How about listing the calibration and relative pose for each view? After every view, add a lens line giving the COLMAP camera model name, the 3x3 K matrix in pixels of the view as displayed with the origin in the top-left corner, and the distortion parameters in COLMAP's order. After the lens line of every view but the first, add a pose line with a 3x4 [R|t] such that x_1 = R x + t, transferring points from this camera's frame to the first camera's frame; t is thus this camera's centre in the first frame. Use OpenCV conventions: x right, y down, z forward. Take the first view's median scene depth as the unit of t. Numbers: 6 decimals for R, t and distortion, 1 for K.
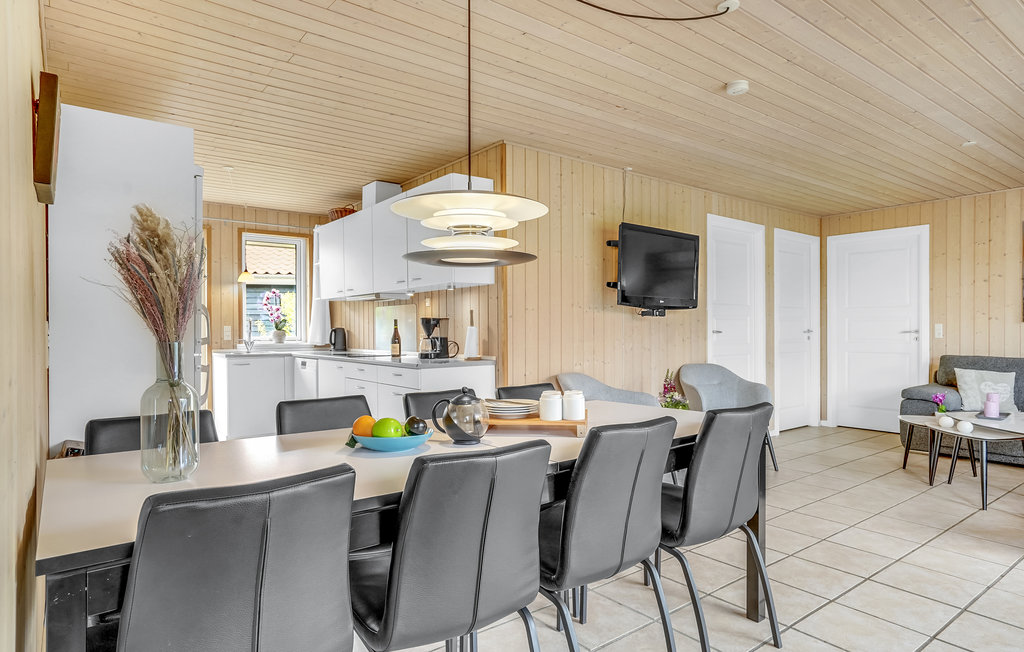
lens RADIAL K [[599.8, 0, 503.6], [0, 599.8, 331.7], [0, 0, 1]] dist [-0.003564, 0.000715]
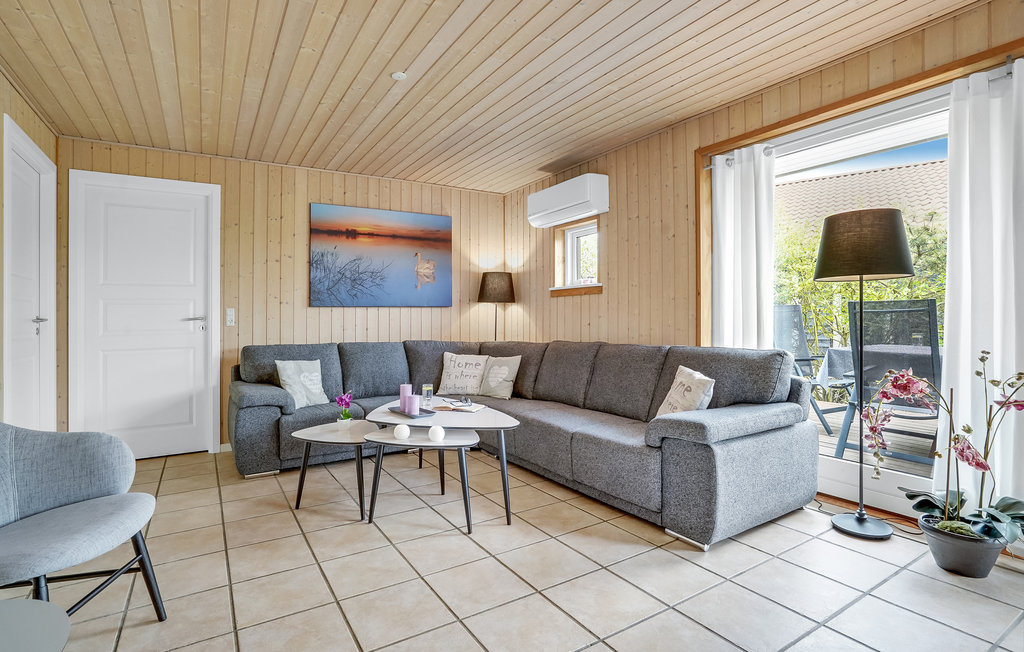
lens RADIAL K [[493.2, 0, 502.8], [0, 493.2, 313.3], [0, 0, 1]] dist [-0.022273, 0.000006]
pose [[0.100067, 0.007780, 0.994950, 0.096878], [0.022073, 0.999706, -0.010037, 0.008421], [-0.994736, 0.022966, 0.099866, 0.561865]]
